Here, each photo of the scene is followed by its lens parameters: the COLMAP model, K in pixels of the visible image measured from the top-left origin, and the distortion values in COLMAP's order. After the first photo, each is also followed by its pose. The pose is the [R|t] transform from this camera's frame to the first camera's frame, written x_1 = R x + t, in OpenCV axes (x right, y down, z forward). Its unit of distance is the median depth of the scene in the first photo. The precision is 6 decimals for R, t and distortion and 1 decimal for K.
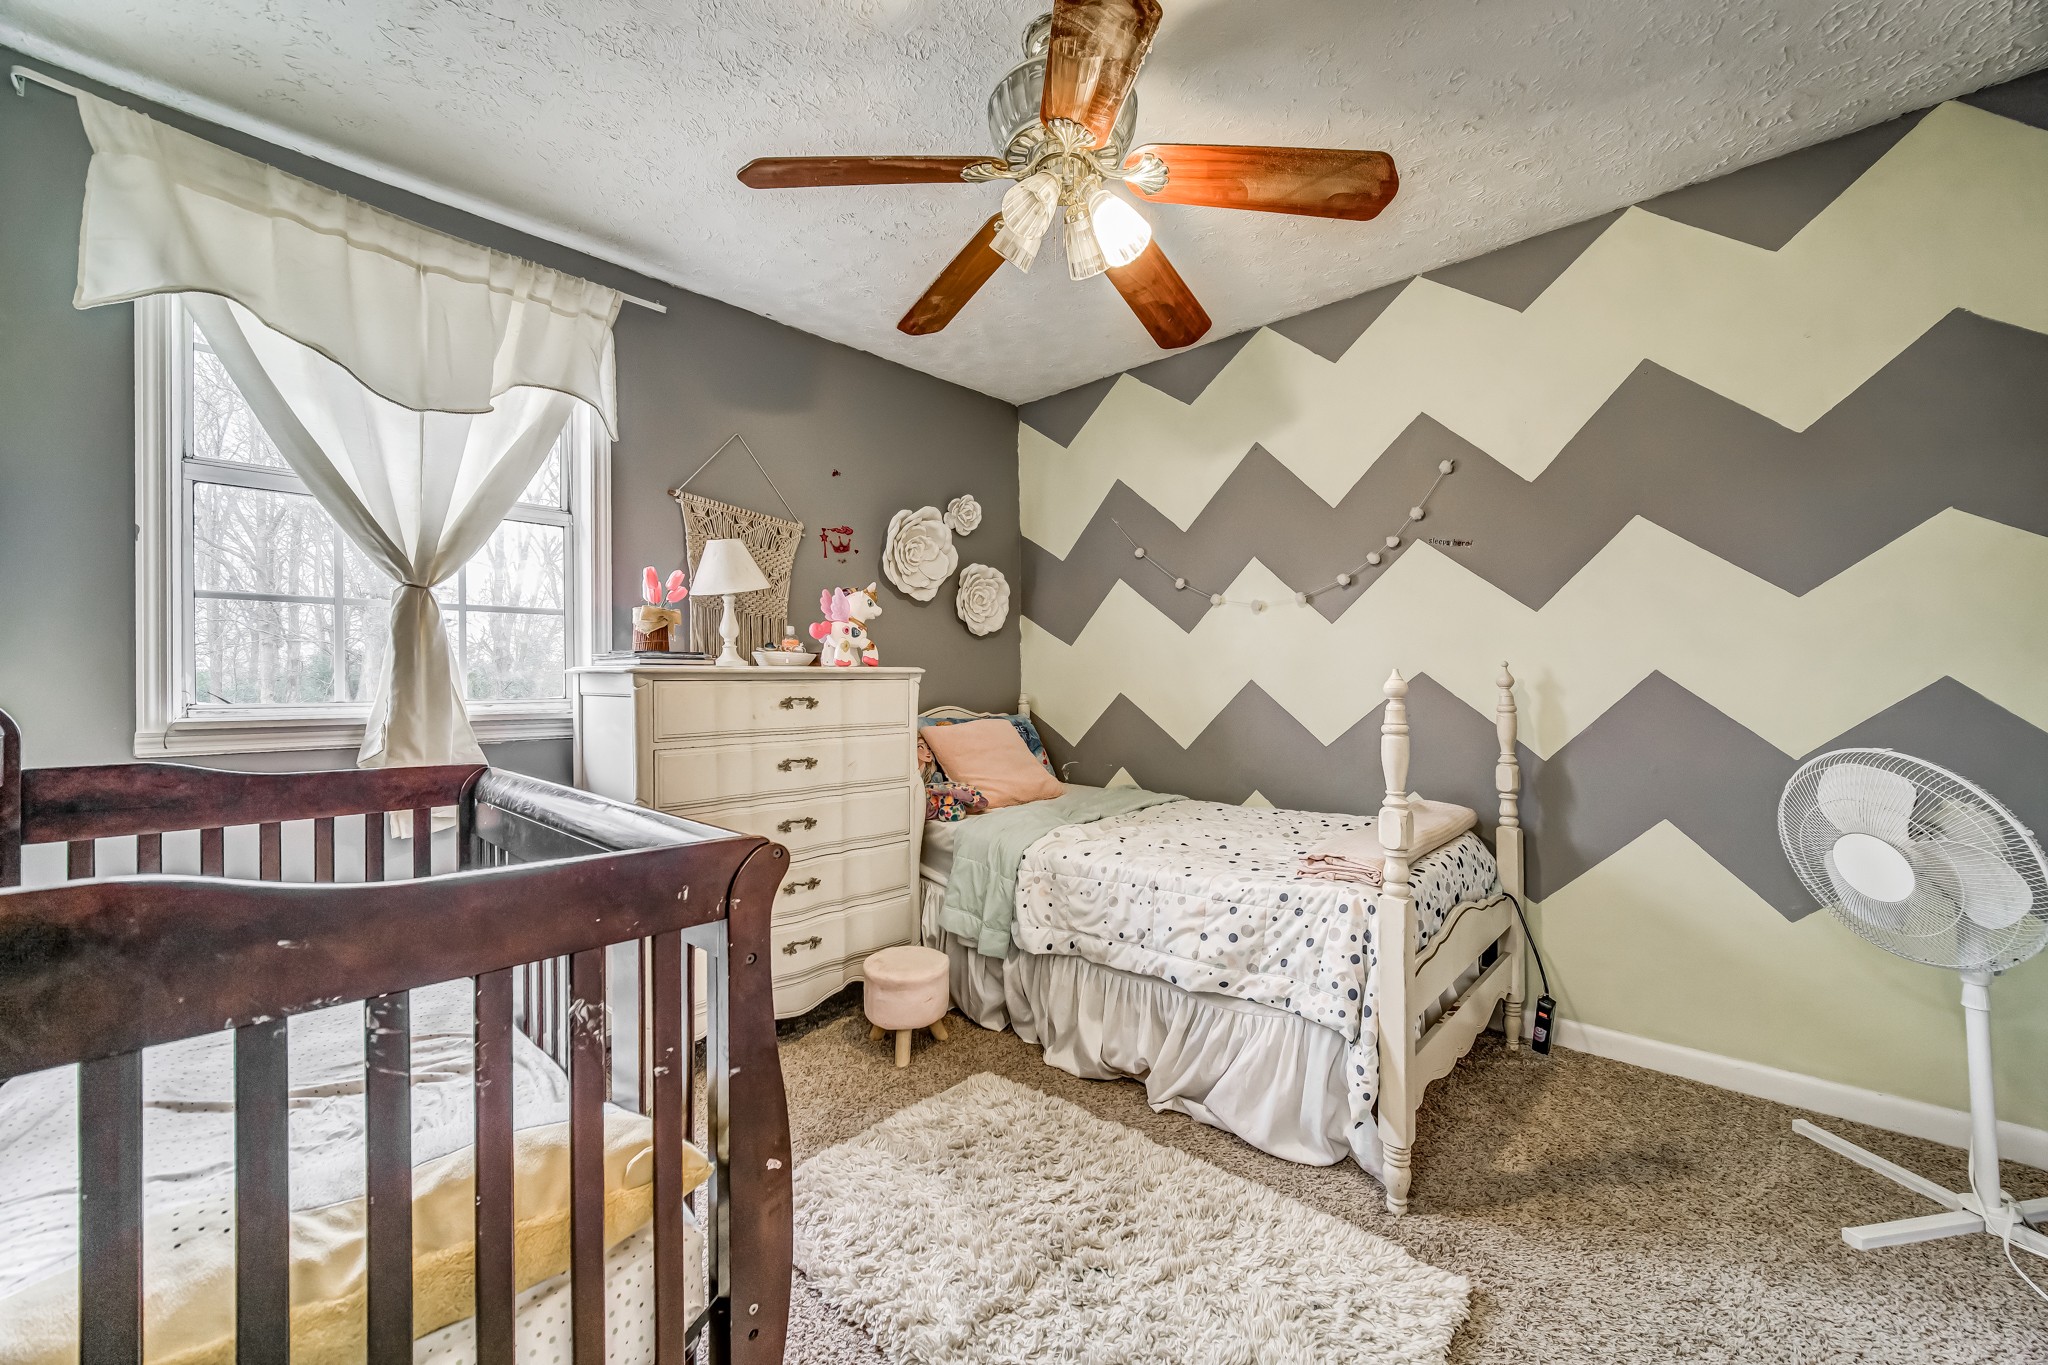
lens RADIAL K [[842.7, 0, 945.8], [0, 842.7, 677.7], [0, 0, 1]] dist [-0.001151, -0.000062]
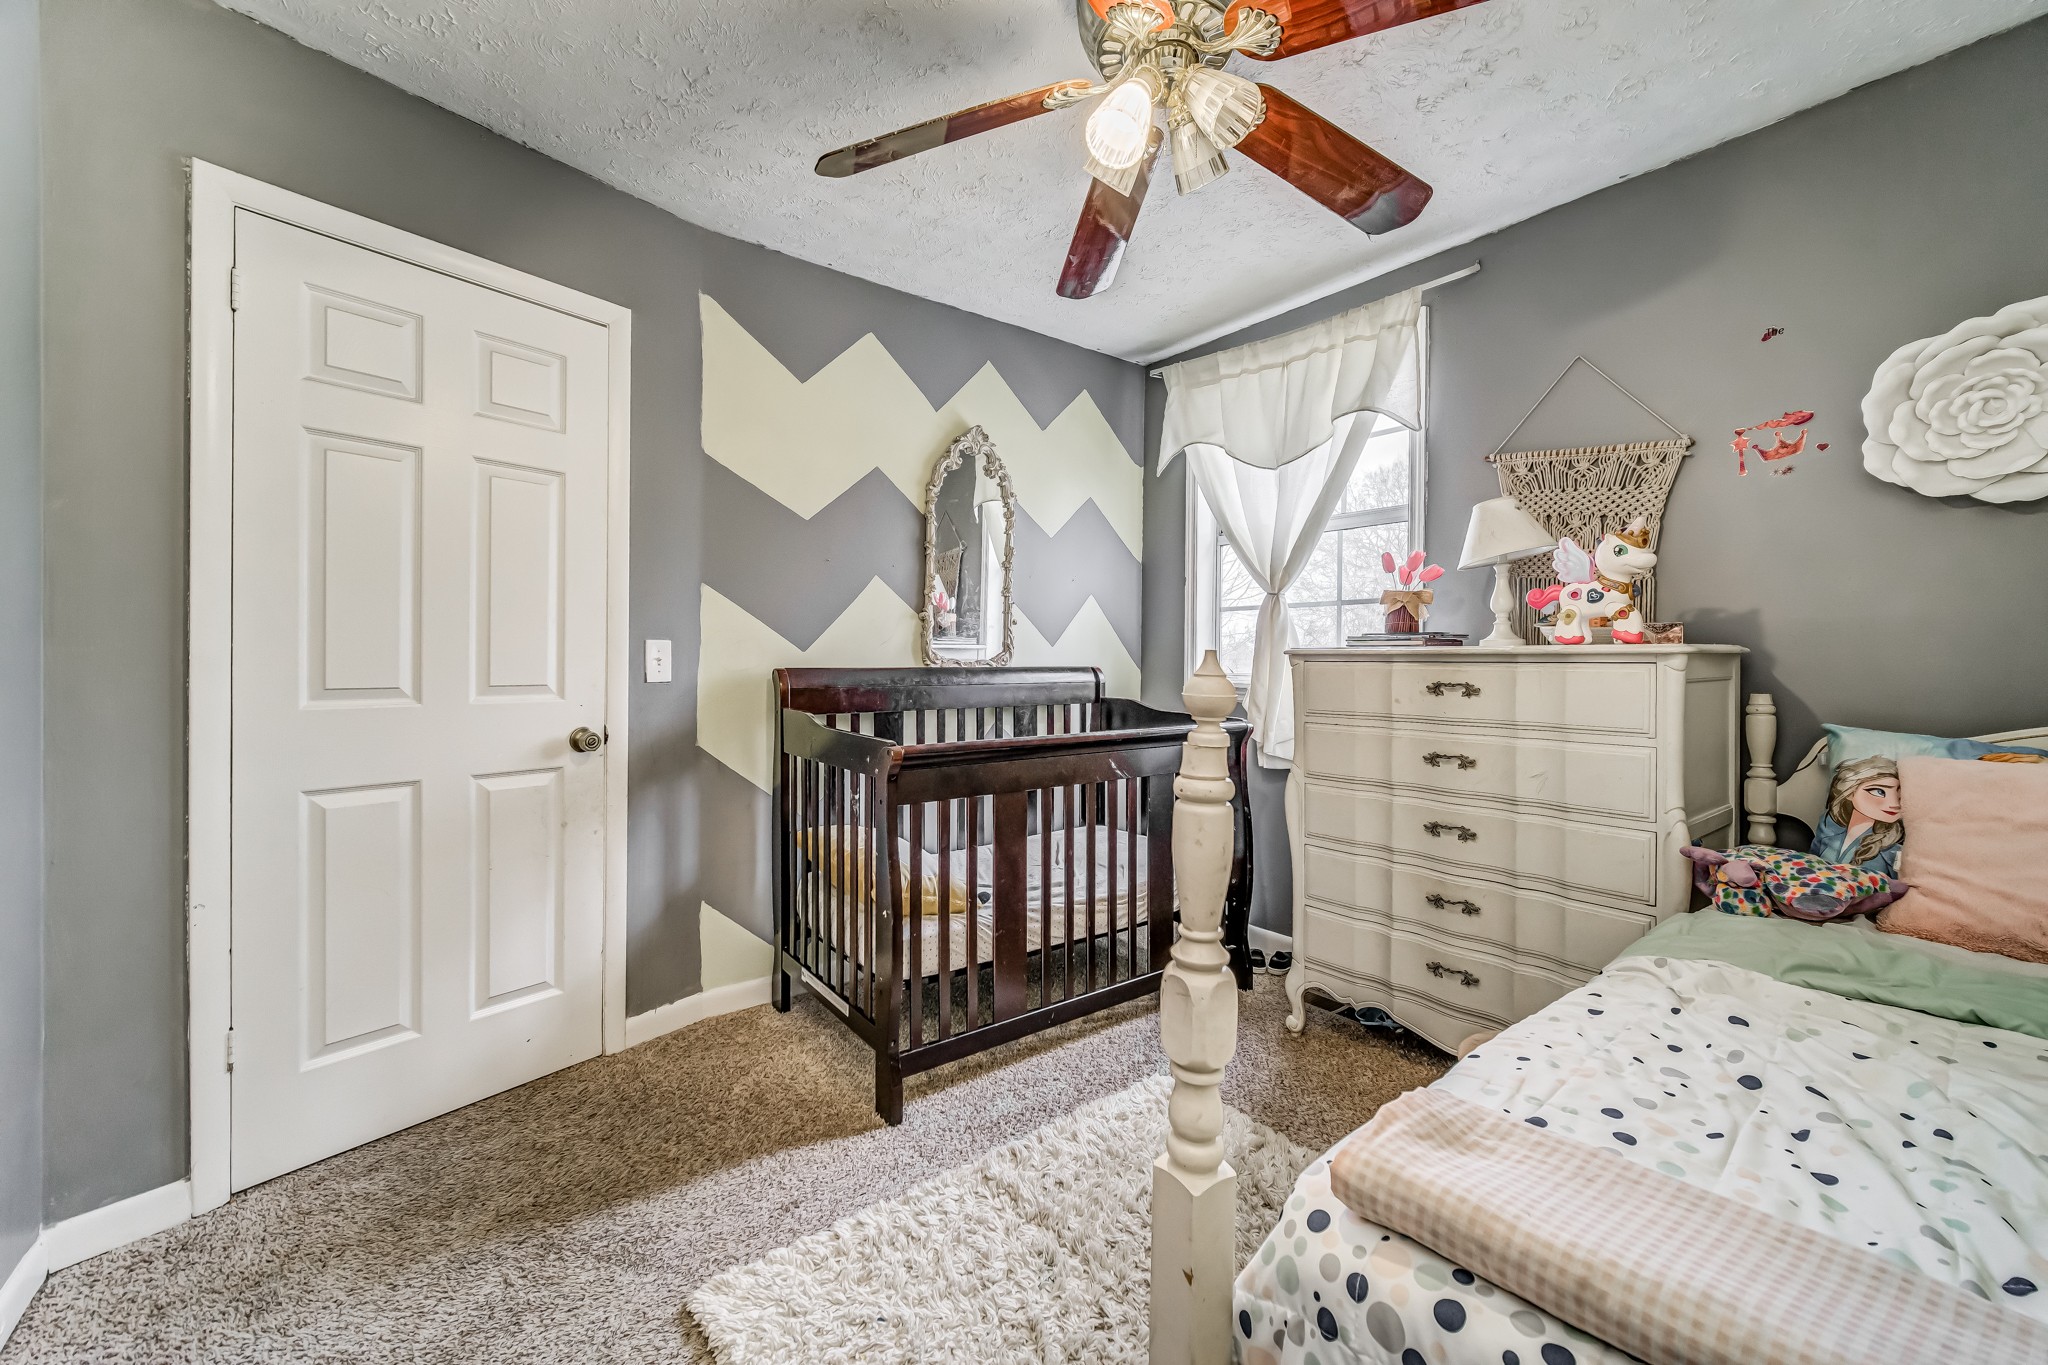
lens RADIAL K [[810.4, 0, 1031.5], [0, 810.4, 652.2], [0, 0, 1]] dist [-0.001517, -0.000183]
pose [[-0.127798, -0.004580, -0.991790, 0.673094], [-0.003127, 0.999986, -0.004215, -0.002216], [0.991795, 0.002563, -0.127811, 0.671144]]
